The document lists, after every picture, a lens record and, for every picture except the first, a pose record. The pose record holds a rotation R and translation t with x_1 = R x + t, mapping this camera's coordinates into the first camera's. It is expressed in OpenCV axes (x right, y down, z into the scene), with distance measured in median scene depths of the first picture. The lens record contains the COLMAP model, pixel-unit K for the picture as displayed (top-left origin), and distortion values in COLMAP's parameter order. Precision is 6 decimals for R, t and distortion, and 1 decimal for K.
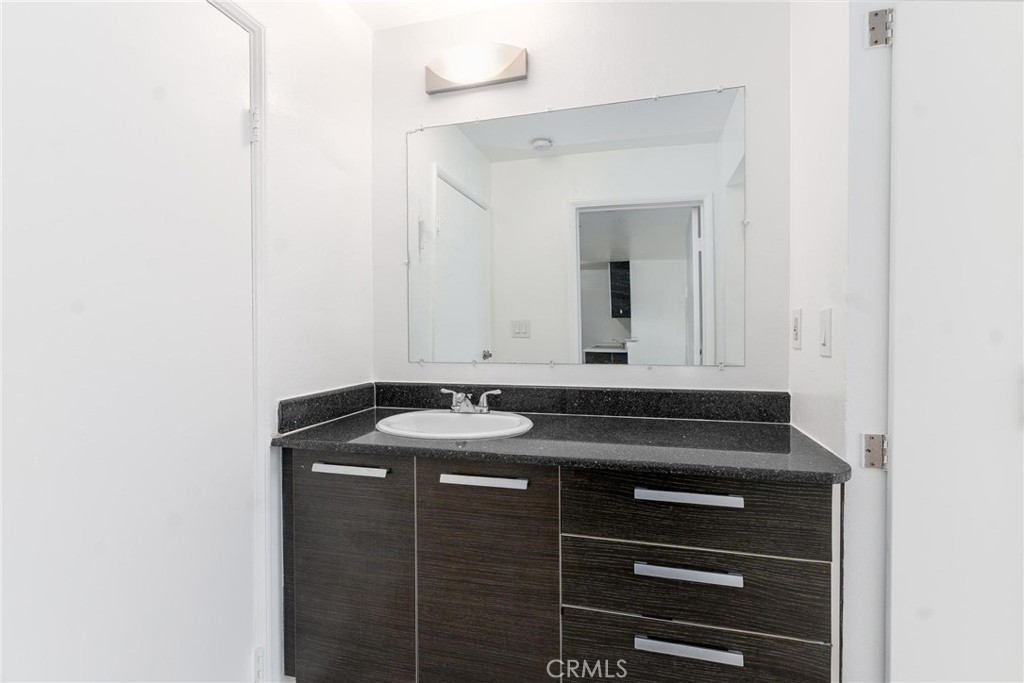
lens RADIAL K [[487.0, 0, 504.8], [0, 487.0, 337.1], [0, 0, 1]] dist [0.002743, -0.001608]
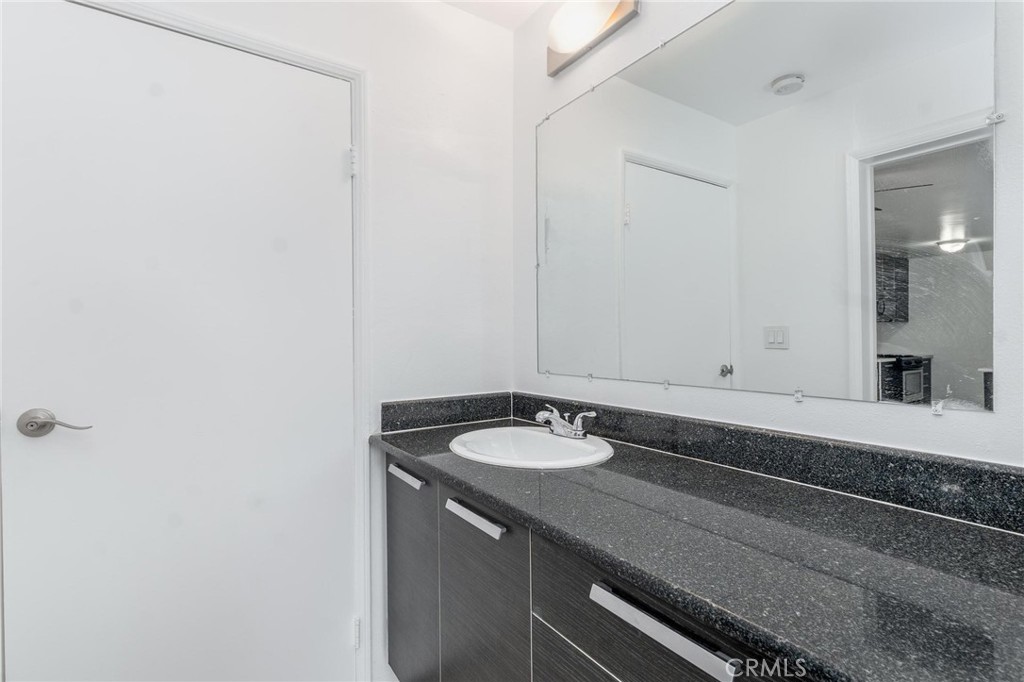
lens RADIAL K [[487.0, 0, 509.0], [0, 487.0, 343.3], [0, 0, 1]] dist [0.002743, -0.001608]
pose [[0.757455, 0.004792, -0.652870, 0.409080], [-0.005578, 0.999984, 0.000869, -0.005896], [0.652864, 0.002984, 0.757469, 0.292668]]
